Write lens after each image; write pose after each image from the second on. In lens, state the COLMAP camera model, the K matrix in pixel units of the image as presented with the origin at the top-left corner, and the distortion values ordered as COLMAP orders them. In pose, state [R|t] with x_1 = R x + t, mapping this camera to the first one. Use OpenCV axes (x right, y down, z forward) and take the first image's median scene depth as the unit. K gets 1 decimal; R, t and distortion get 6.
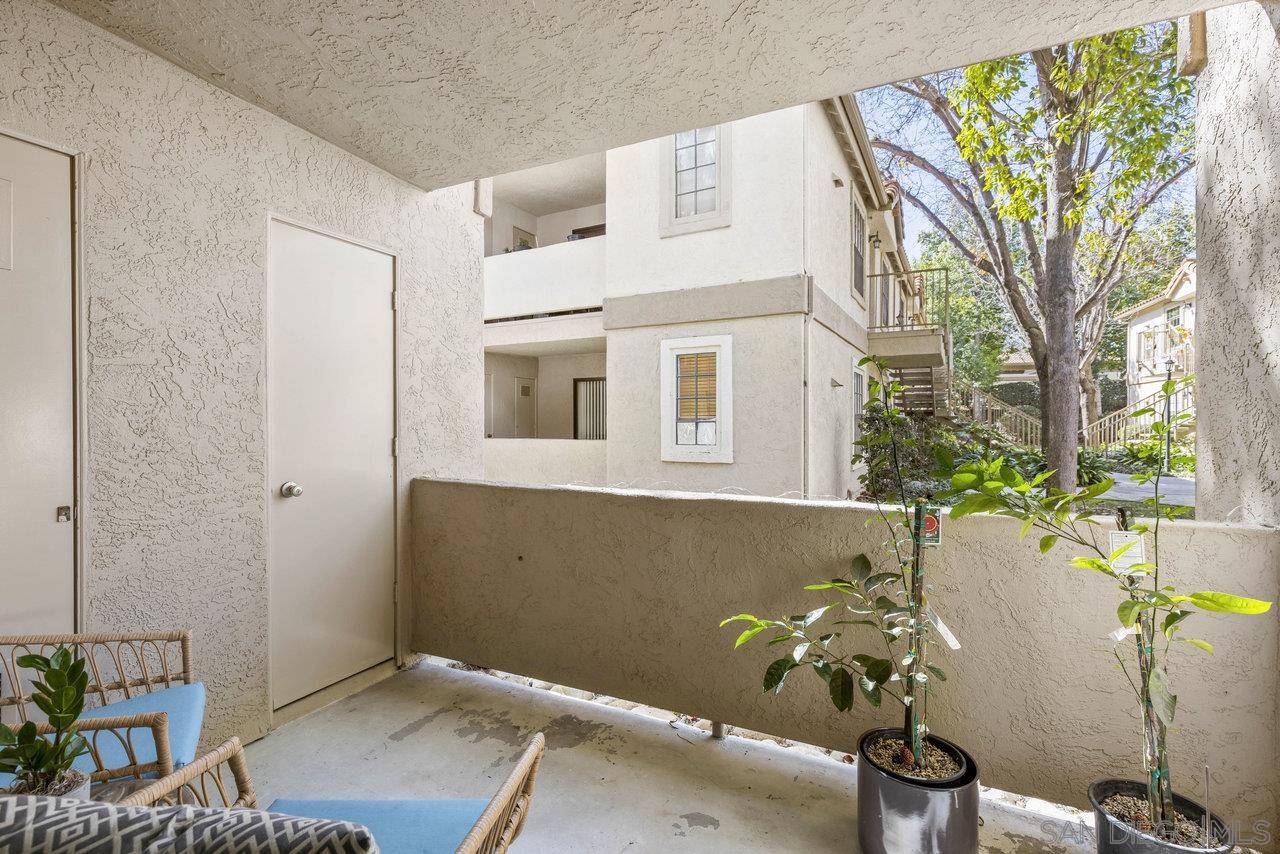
lens RADIAL K [[573.9, 0, 642.9], [0, 573.9, 427.7], [0, 0, 1]] dist [0.007101, -0.001820]
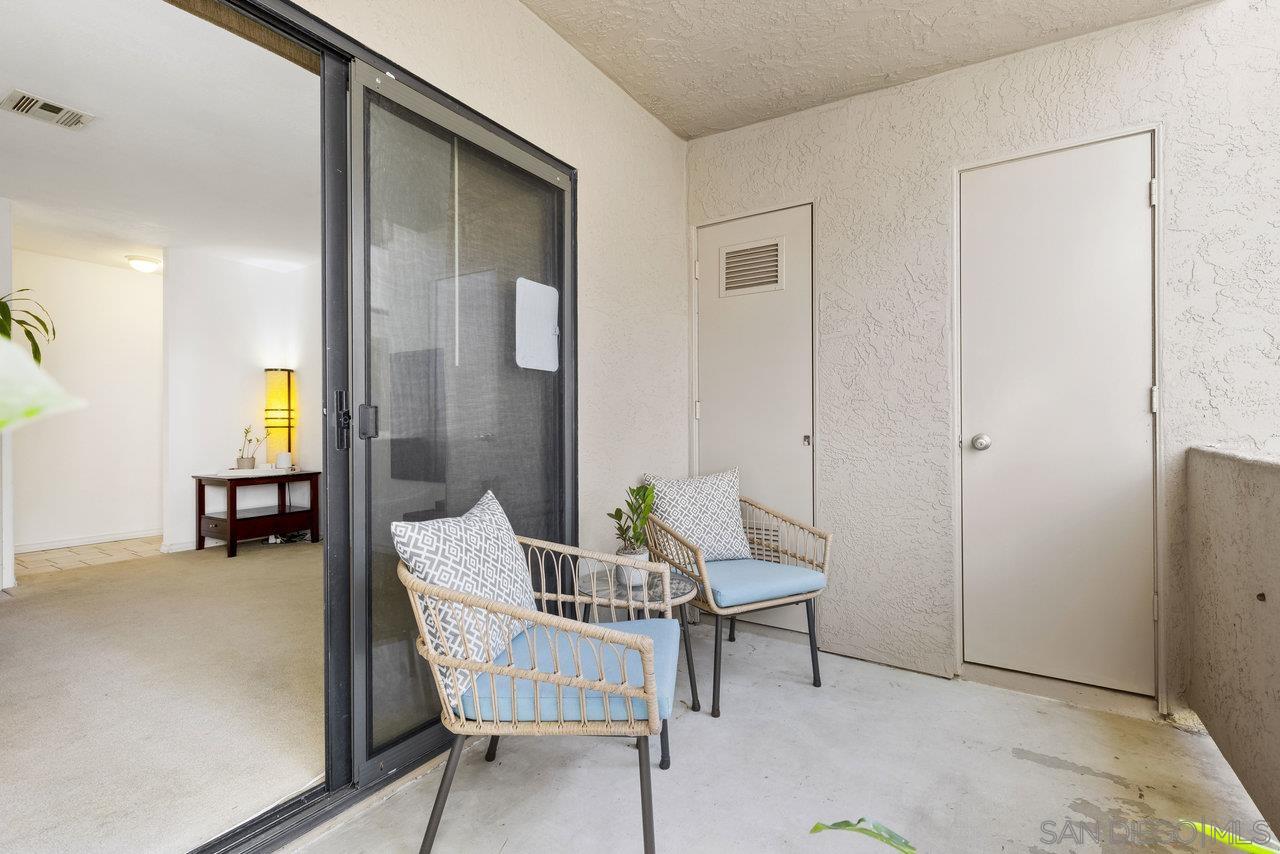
lens RADIAL K [[573.9, 0, 642.8], [0, 573.9, 422.4], [0, 0, 1]] dist [0.007101, -0.001820]
pose [[-0.103677, -0.000419, -0.994611, 0.428039], [-0.003373, 0.999994, -0.000070, 0.080697], [0.994605, 0.003347, -0.103678, 0.567526]]
